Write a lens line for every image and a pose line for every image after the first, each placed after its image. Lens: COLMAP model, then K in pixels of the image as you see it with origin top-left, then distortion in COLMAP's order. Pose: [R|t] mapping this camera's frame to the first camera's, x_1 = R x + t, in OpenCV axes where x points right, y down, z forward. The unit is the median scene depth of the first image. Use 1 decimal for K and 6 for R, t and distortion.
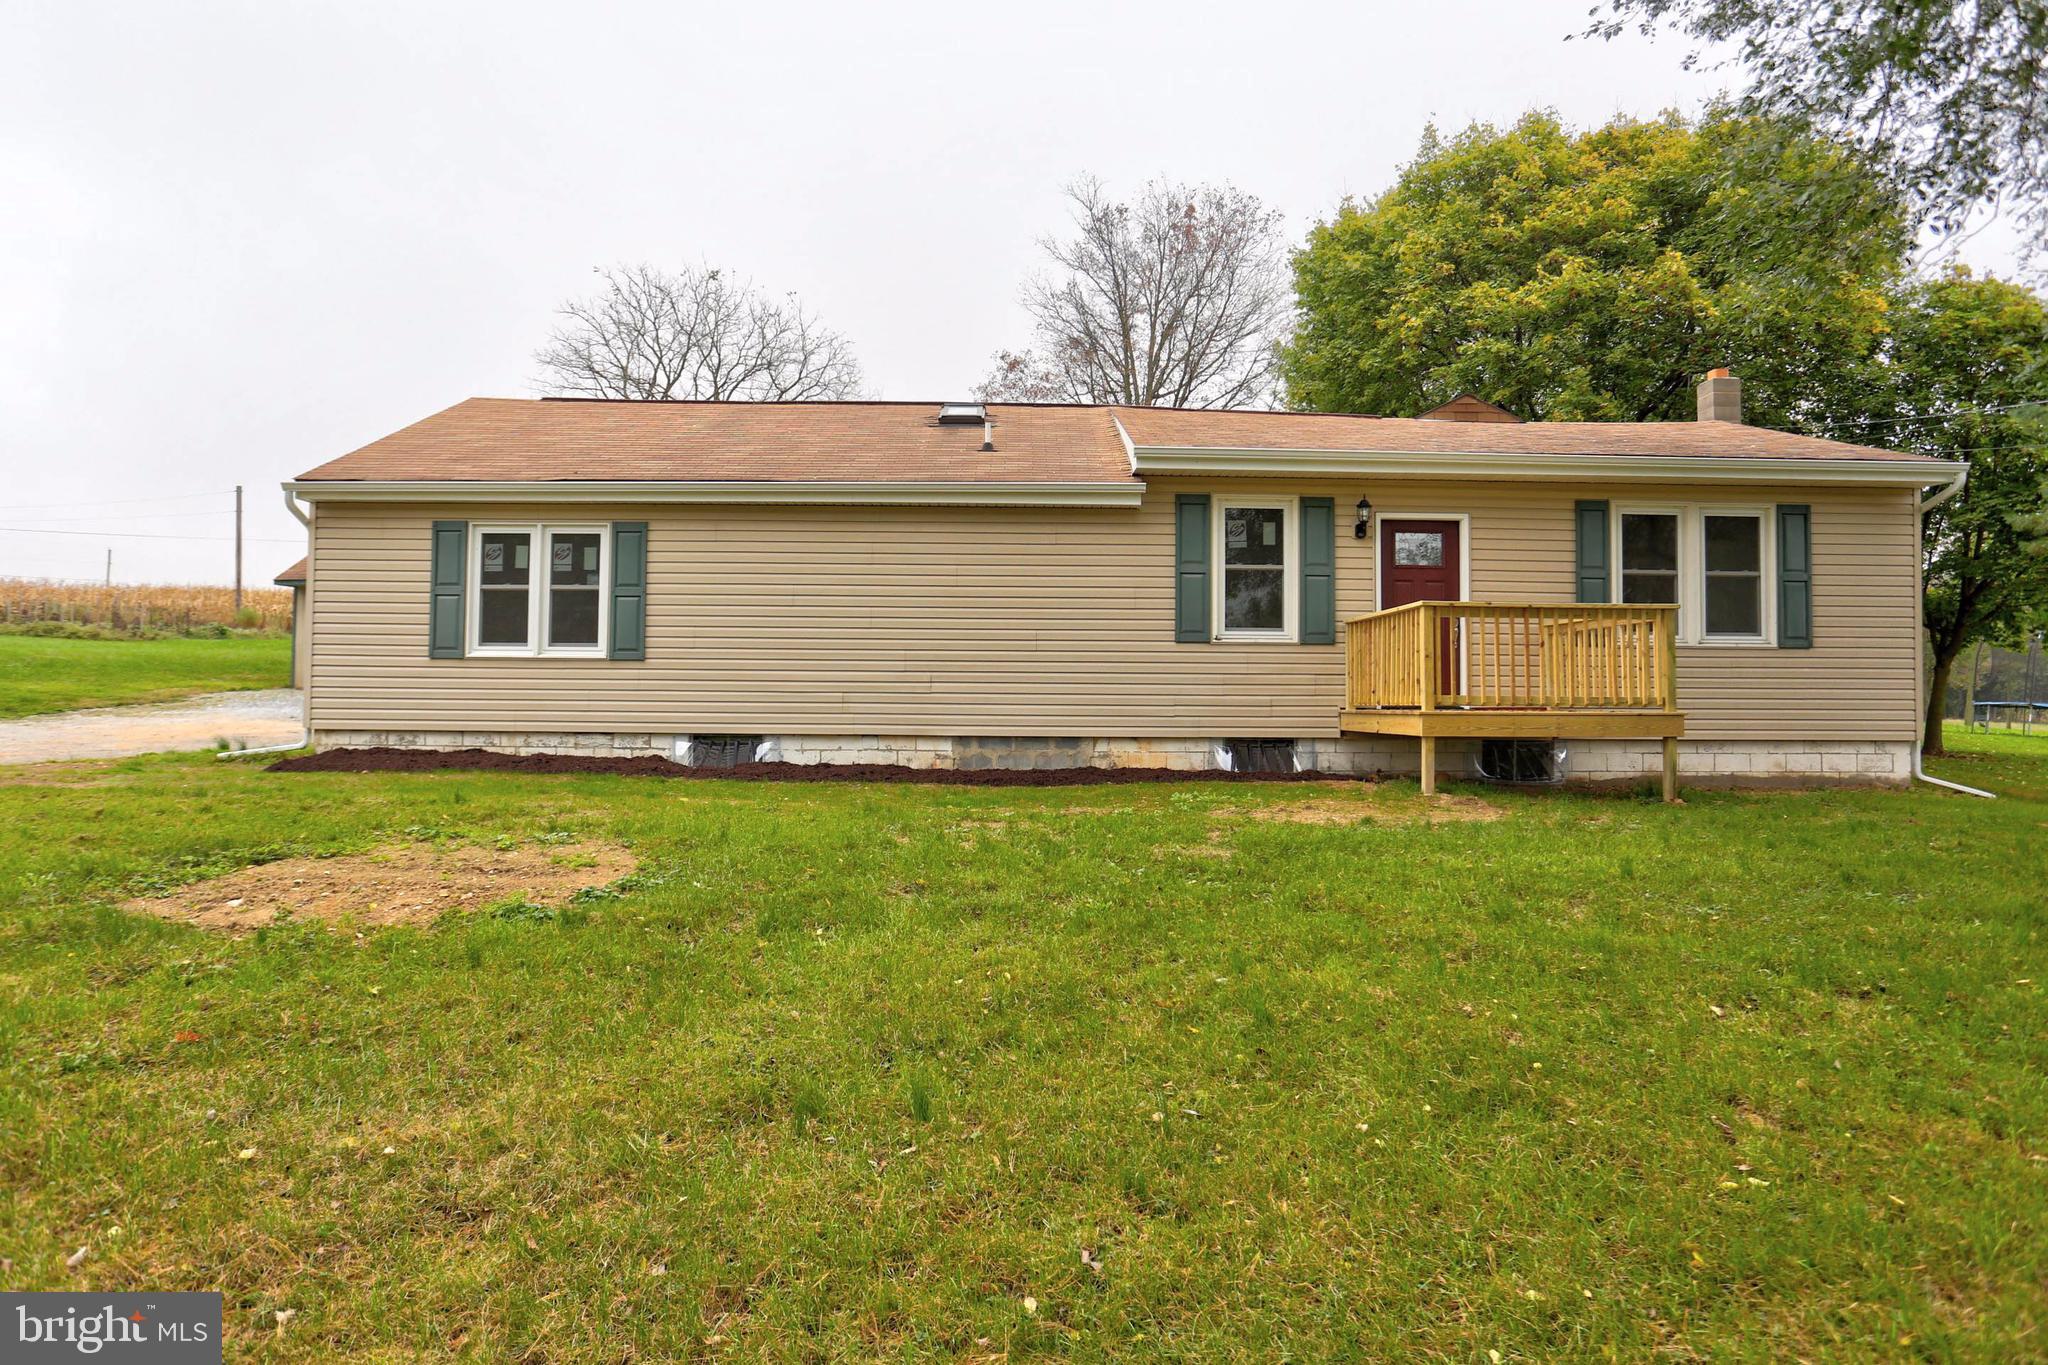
lens RADIAL K [[1149.5, 0, 1024.4], [0, 1149.5, 665.0], [0, 0, 1]] dist [-0.055772, -0.000367]
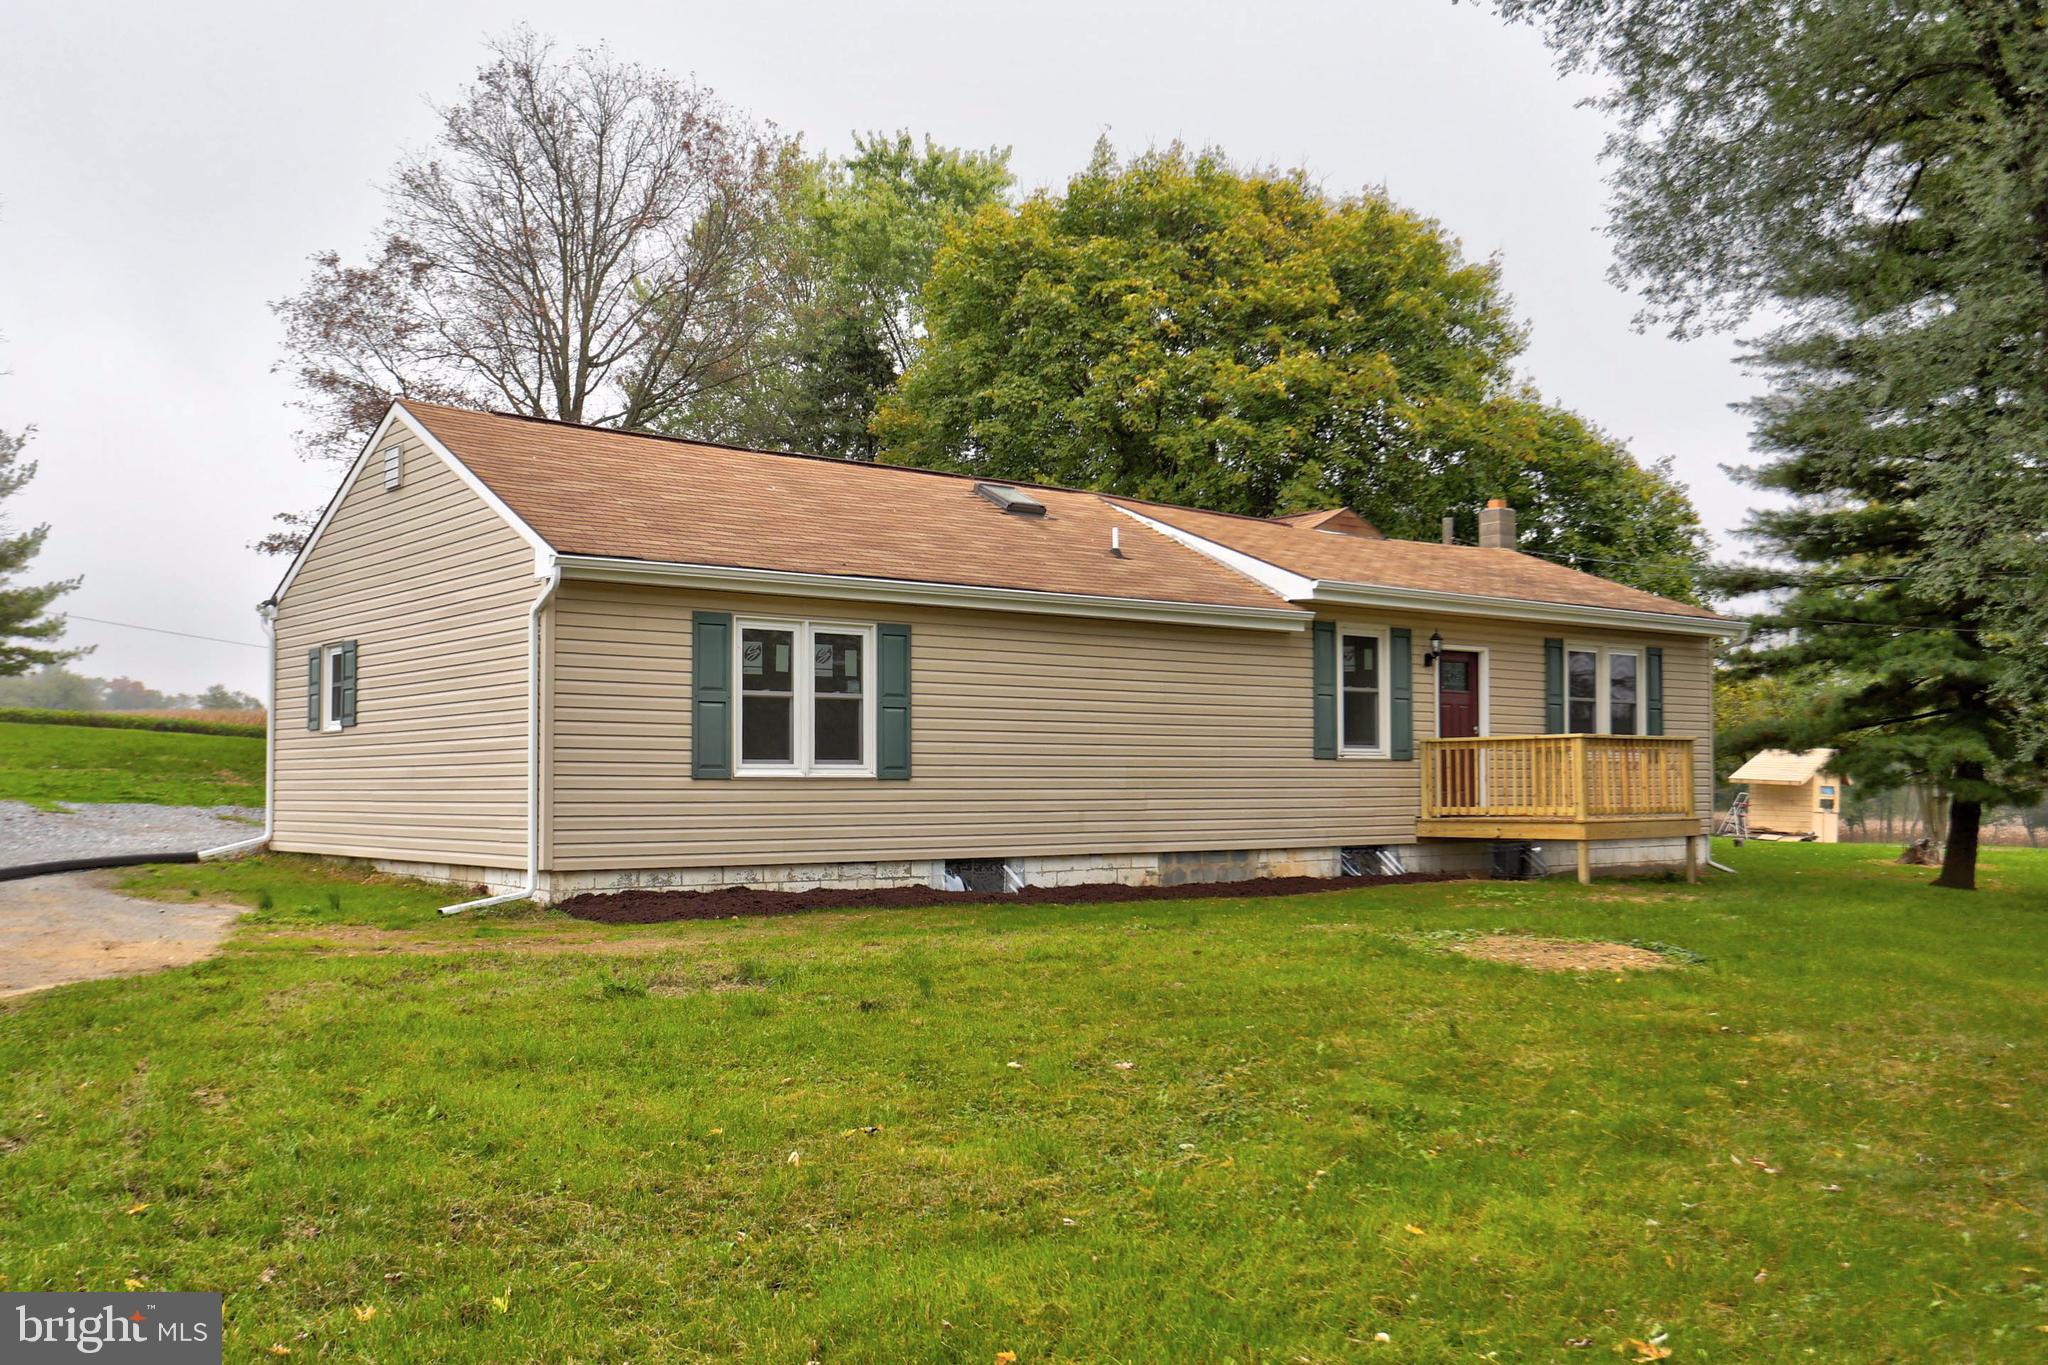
lens RADIAL K [[1888.5, 0, 1026.3], [0, 1888.5, 693.9], [0, 0, 1]] dist [-0.000582, 0.000000]
pose [[0.785609, 0.020465, 0.618385, -1.175751], [-0.011877, 0.999767, -0.017999, -0.045331], [-0.618609, 0.006795, 0.785669, -0.223482]]
